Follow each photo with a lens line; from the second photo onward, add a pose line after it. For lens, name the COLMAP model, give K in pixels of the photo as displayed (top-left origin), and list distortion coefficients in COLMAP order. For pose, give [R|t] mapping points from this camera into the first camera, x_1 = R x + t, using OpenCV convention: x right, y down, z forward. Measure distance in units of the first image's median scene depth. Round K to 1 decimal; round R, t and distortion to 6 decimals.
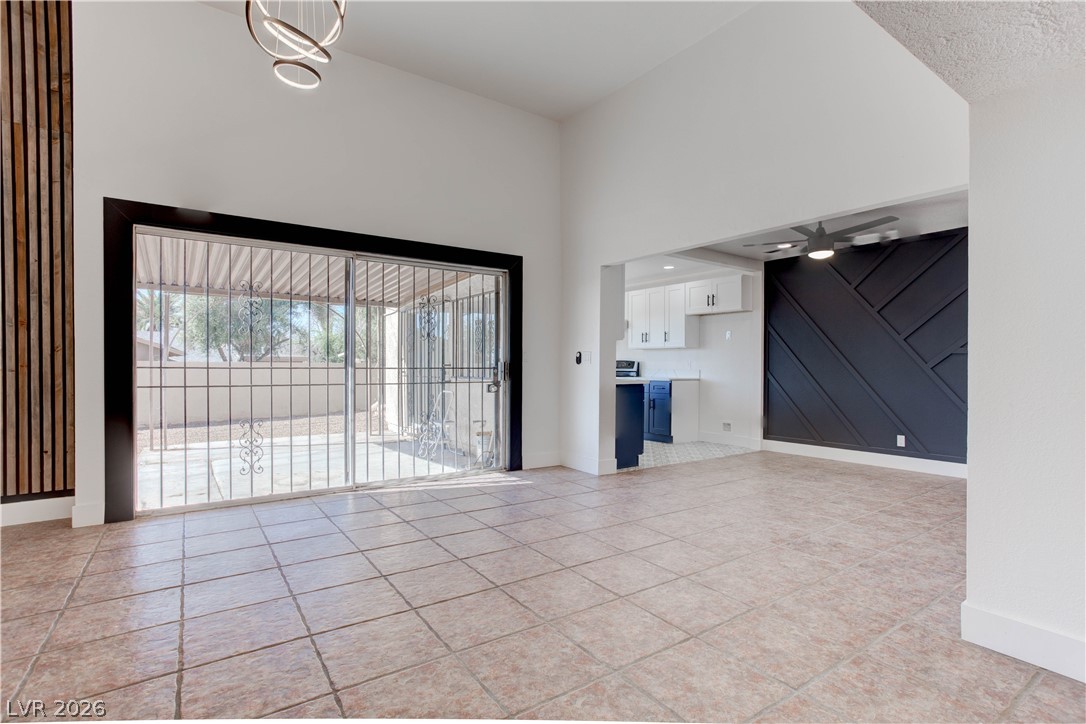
lens RADIAL K [[527.8, 0, 550.5], [0, 527.8, 376.6], [0, 0, 1]] dist [-0.052850, 0.036737]
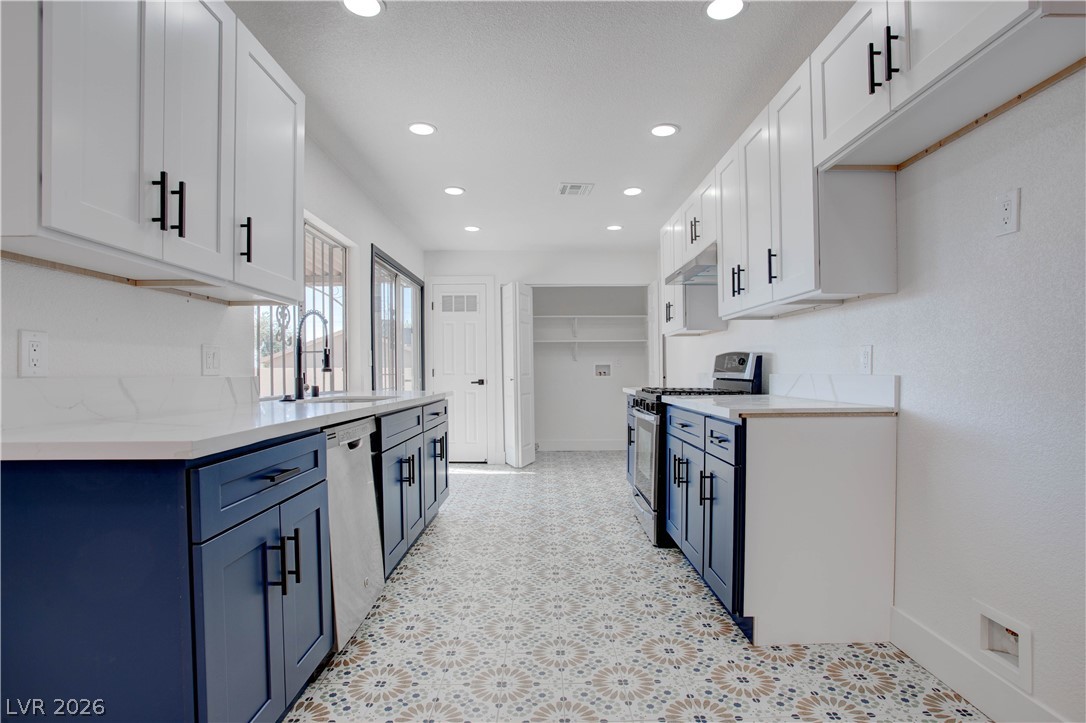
lens RADIAL K [[545.5, 0, 547.3], [0, 545.5, 376.9], [0, 0, 1]] dist [-0.085061, 0.041745]
pose [[0.816597, -0.002987, -0.577200, 0.420739], [-0.001232, 0.999975, -0.006917, -0.014716], [0.577207, 0.006360, 0.816573, 0.979498]]
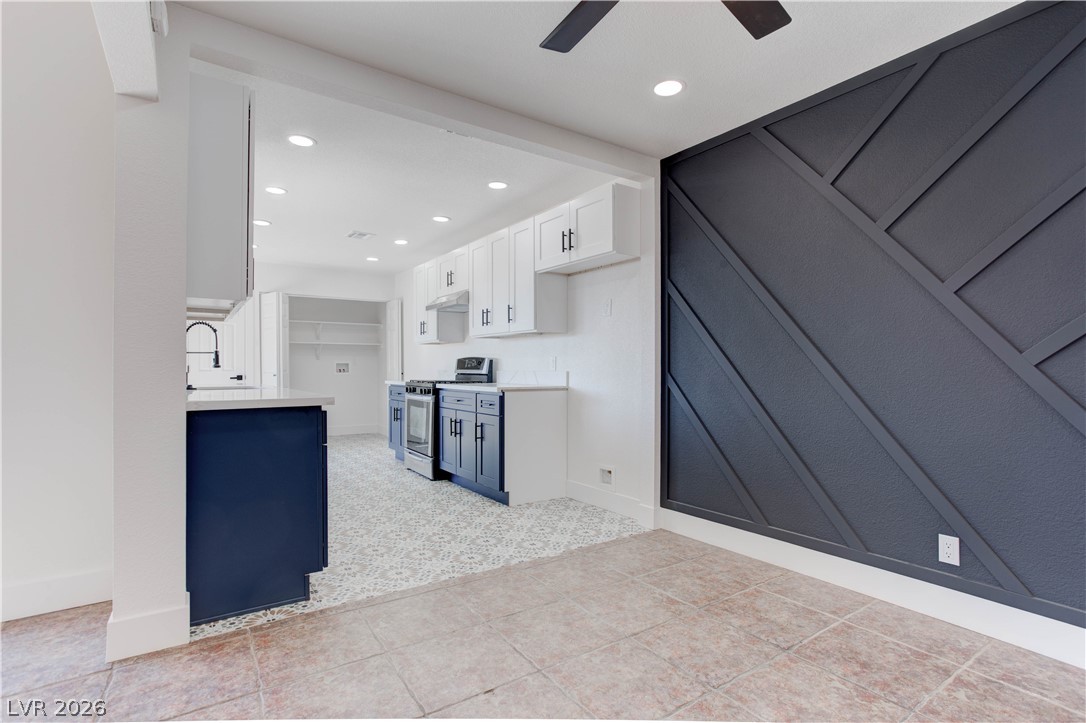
lens RADIAL K [[526.5, 0, 549.4], [0, 526.5, 369.4], [0, 0, 1]] dist [-0.055113, 0.036072]
pose [[0.999898, -0.003810, -0.013770, 0.390248], [0.003584, 0.999860, -0.016371, -0.008163], [0.013830, 0.016320, 0.999771, 0.621759]]
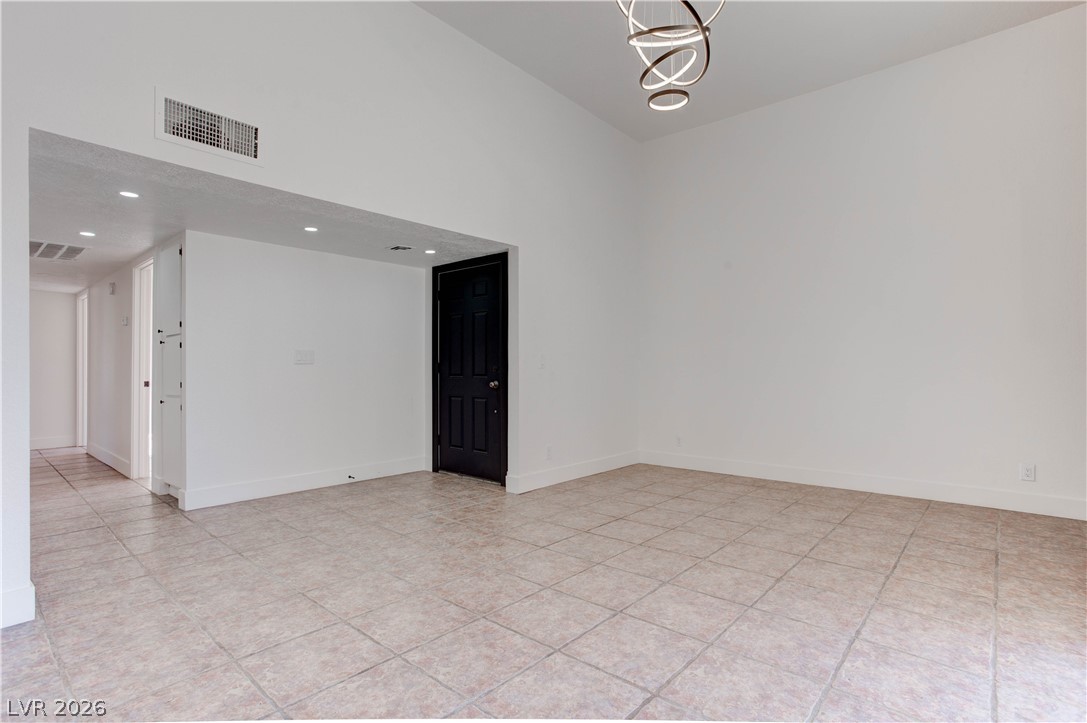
lens RADIAL K [[527.0, 0, 549.9], [0, 527.0, 369.5], [0, 0, 1]] dist [-0.055113, 0.036072]
pose [[-0.971200, -0.005154, -0.238212, 0.001245], [-0.009492, 0.999809, 0.017067, -0.018080], [0.238078, 0.018837, -0.971063, 0.904176]]
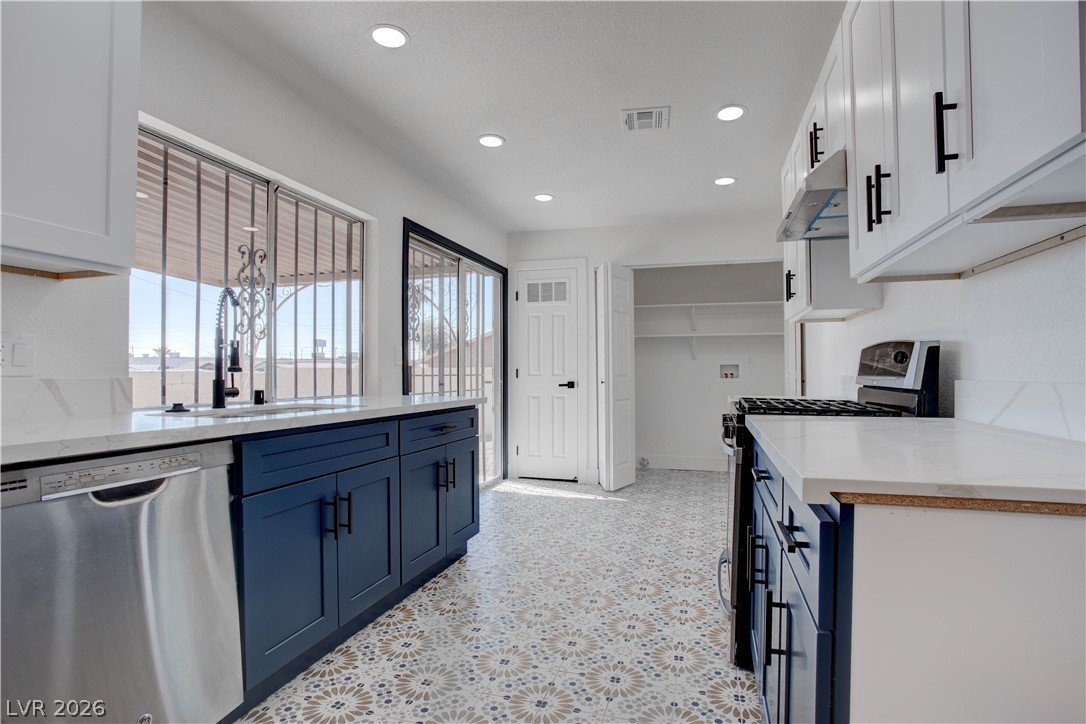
lens RADIAL K [[539.6, 0, 553.0], [0, 539.6, 368.0], [0, 0, 1]] dist [-0.082082, 0.040968]
pose [[0.617065, -0.010508, -0.786842, 0.374947], [-0.010950, 0.999699, -0.021938, -0.019973], [0.786836, 0.022153, 0.616764, 1.225832]]
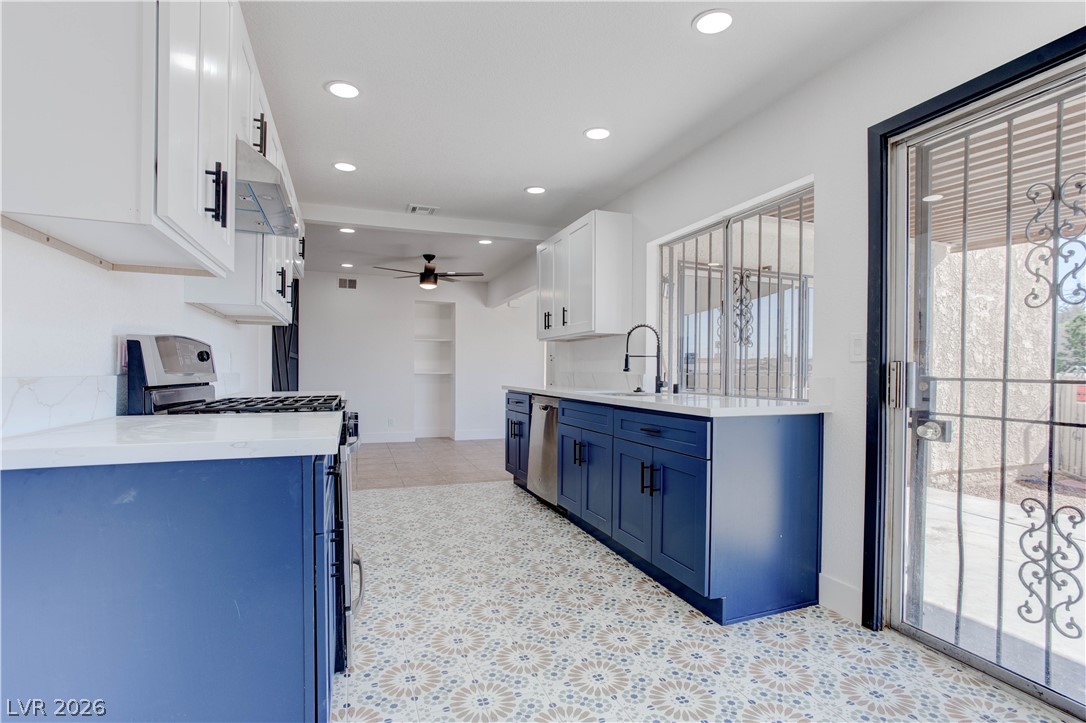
lens RADIAL K [[526.5, 0, 549.4], [0, 526.5, 369.4], [0, 0, 1]] dist [-0.055113, 0.036072]
pose [[-0.966209, -0.009906, 0.257571, -0.120496], [-0.006292, 0.999870, 0.014851, -0.034555], [-0.257685, 0.012728, -0.966145, 1.944387]]
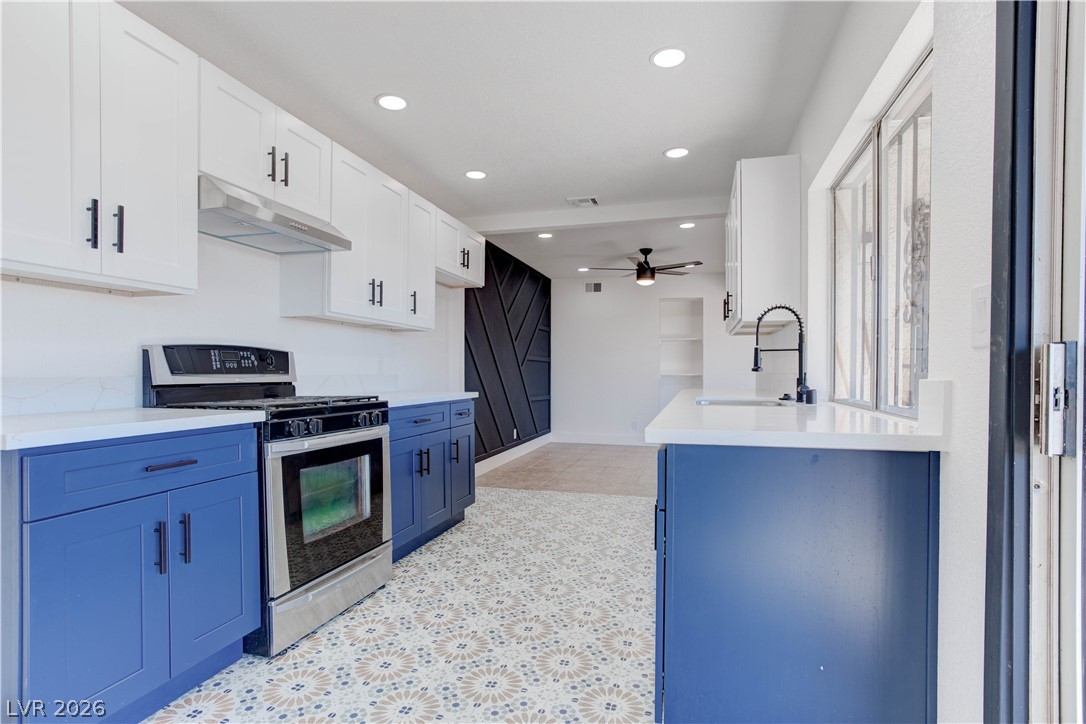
lens RADIAL K [[527.8, 0, 550.5], [0, 527.8, 376.6], [0, 0, 1]] dist [-0.052850, 0.036737]
pose [[-0.621177, -0.012143, 0.783576, -0.302129], [0.010161, 0.999671, 0.023547, -0.031345], [-0.783604, 0.022589, -0.620849, 1.721940]]
